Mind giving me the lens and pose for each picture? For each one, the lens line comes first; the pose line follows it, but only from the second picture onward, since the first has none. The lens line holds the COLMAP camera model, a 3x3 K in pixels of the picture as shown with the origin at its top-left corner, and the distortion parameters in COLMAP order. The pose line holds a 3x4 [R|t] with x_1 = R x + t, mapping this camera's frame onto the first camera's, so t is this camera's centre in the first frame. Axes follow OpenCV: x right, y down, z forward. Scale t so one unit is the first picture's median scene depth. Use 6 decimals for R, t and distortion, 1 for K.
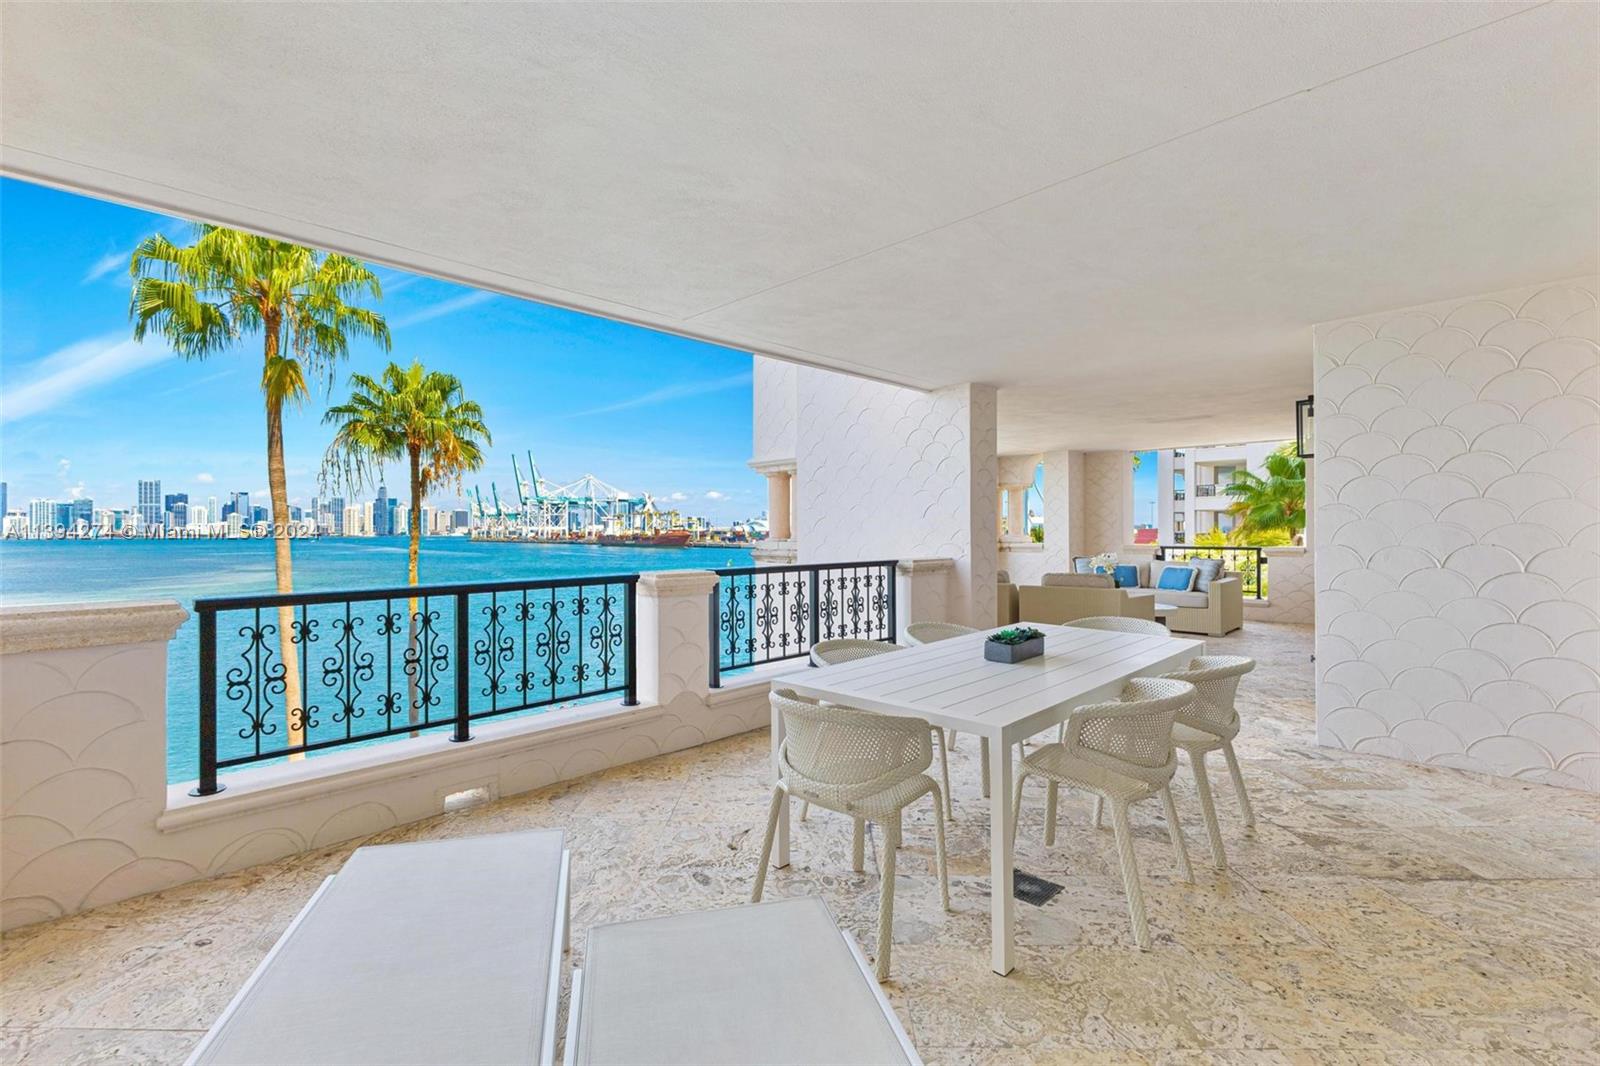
lens RADIAL K [[752.8, 0, 778.2], [0, 752.8, 514.3], [0, 0, 1]] dist [0.033228, -0.004810]
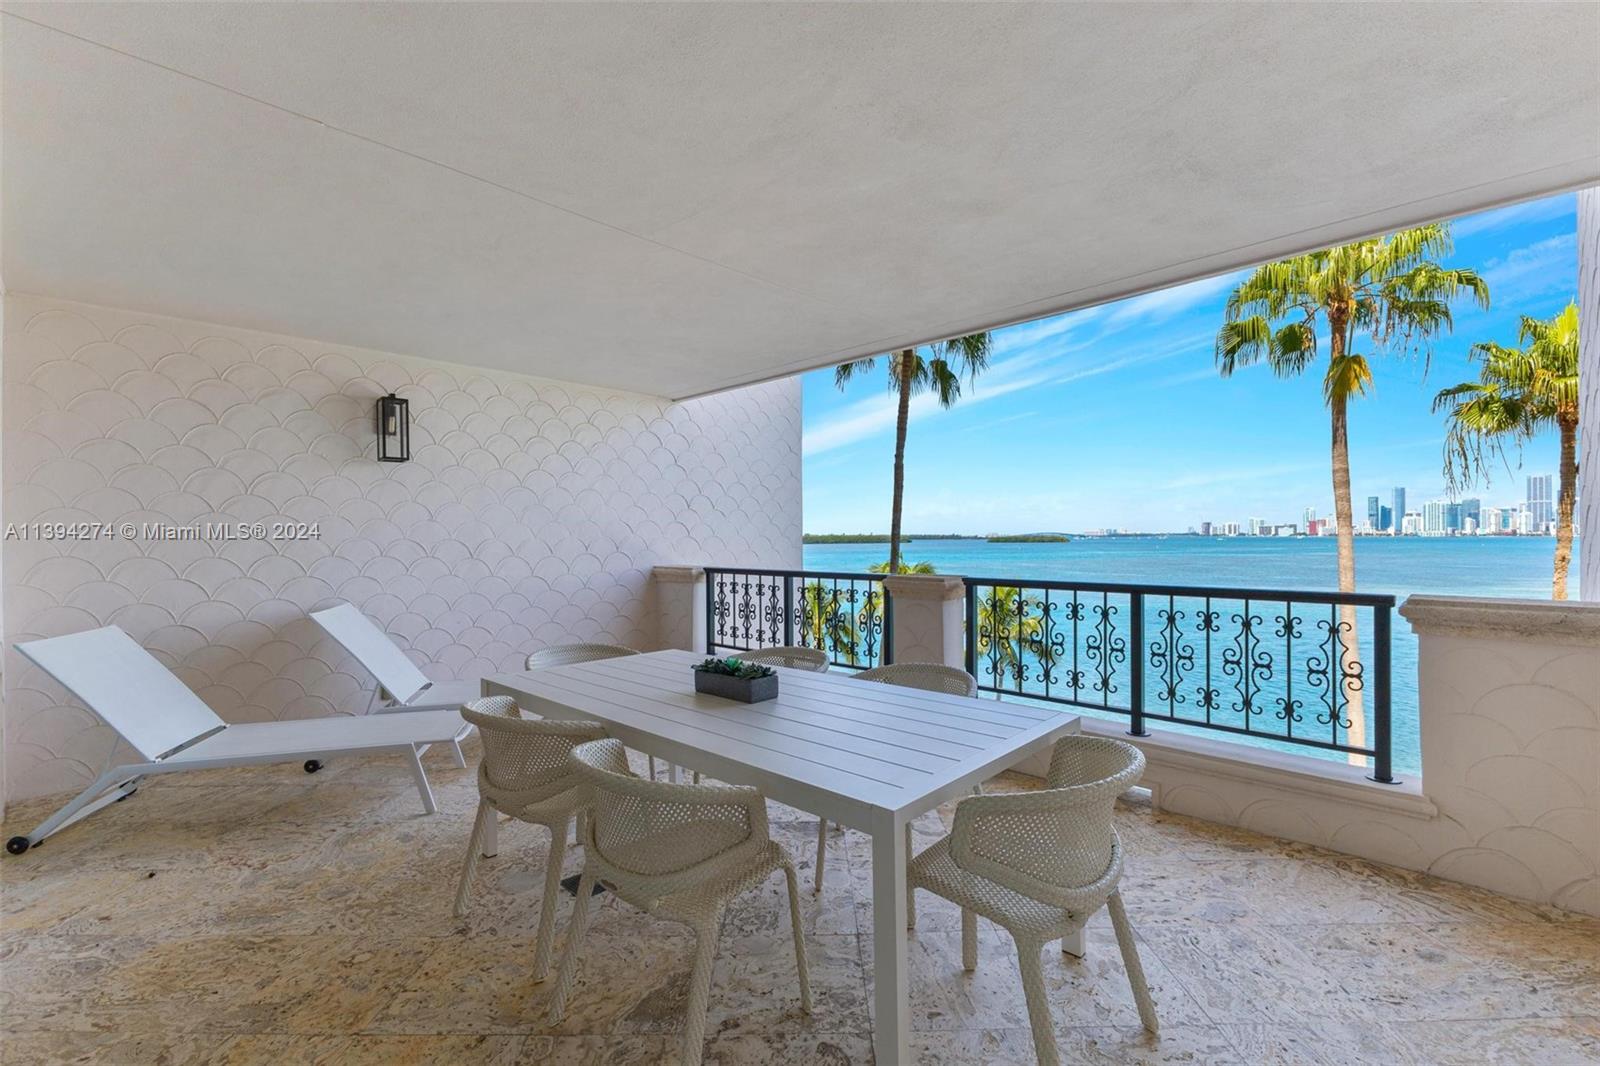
lens RADIAL K [[676.7, 0, 782.9], [0, 676.7, 565.0], [0, 0, 1]] dist [-0.002901, 0.001415]
pose [[-0.013656, 0.047895, -0.998759, 0.508742], [0.028122, 0.998475, 0.047497, 0.008013], [0.999511, -0.027439, -0.014982, 0.532491]]
